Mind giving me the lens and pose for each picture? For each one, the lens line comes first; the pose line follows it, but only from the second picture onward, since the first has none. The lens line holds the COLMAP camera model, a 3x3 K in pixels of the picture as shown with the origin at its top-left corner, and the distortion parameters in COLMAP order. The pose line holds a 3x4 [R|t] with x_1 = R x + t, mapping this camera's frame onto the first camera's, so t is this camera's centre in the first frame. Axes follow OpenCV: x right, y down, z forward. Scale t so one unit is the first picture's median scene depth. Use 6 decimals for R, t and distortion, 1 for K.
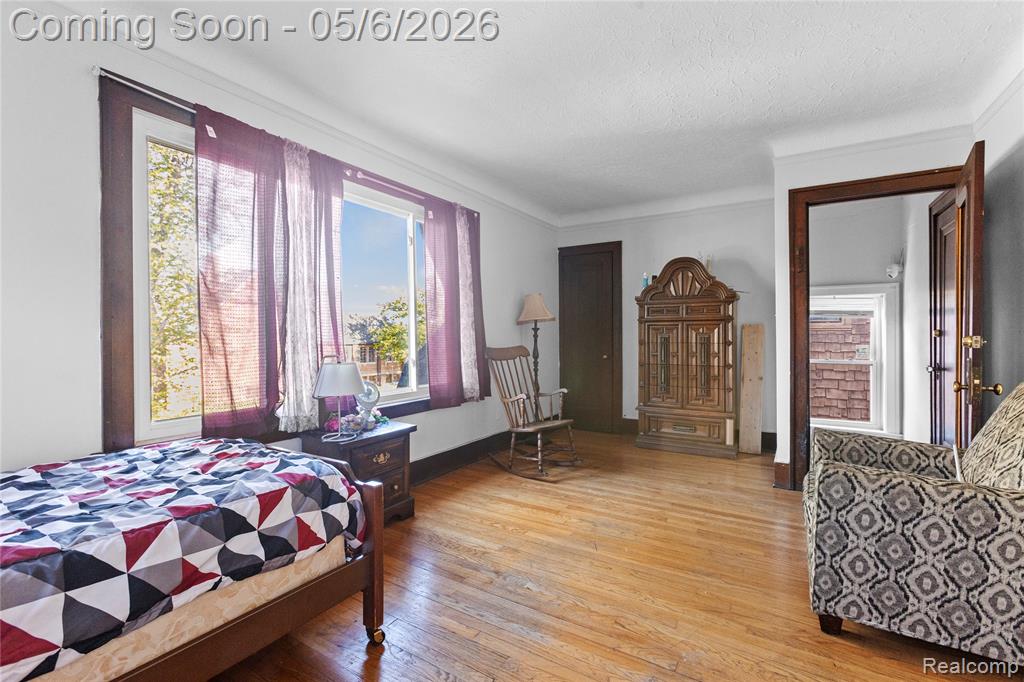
lens RADIAL K [[458.5, 0, 506.4], [0, 458.5, 343.7], [0, 0, 1]] dist [-0.004827, 0.000991]
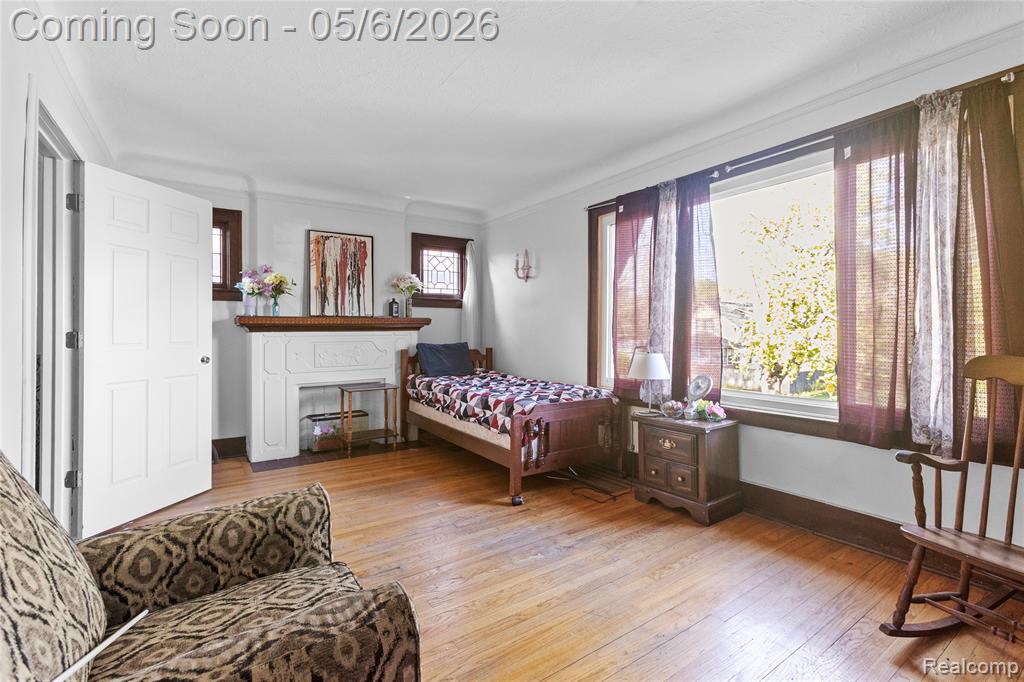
lens RADIAL K [[458.5, 0, 509.8], [0, 458.5, 330.0], [0, 0, 1]] dist [-0.004827, 0.000991]
pose [[-0.405580, 0.004400, -0.914049, 0.923612], [-0.008451, 0.999928, 0.008563, -0.029472], [0.914021, 0.011197, -0.405513, 1.157621]]
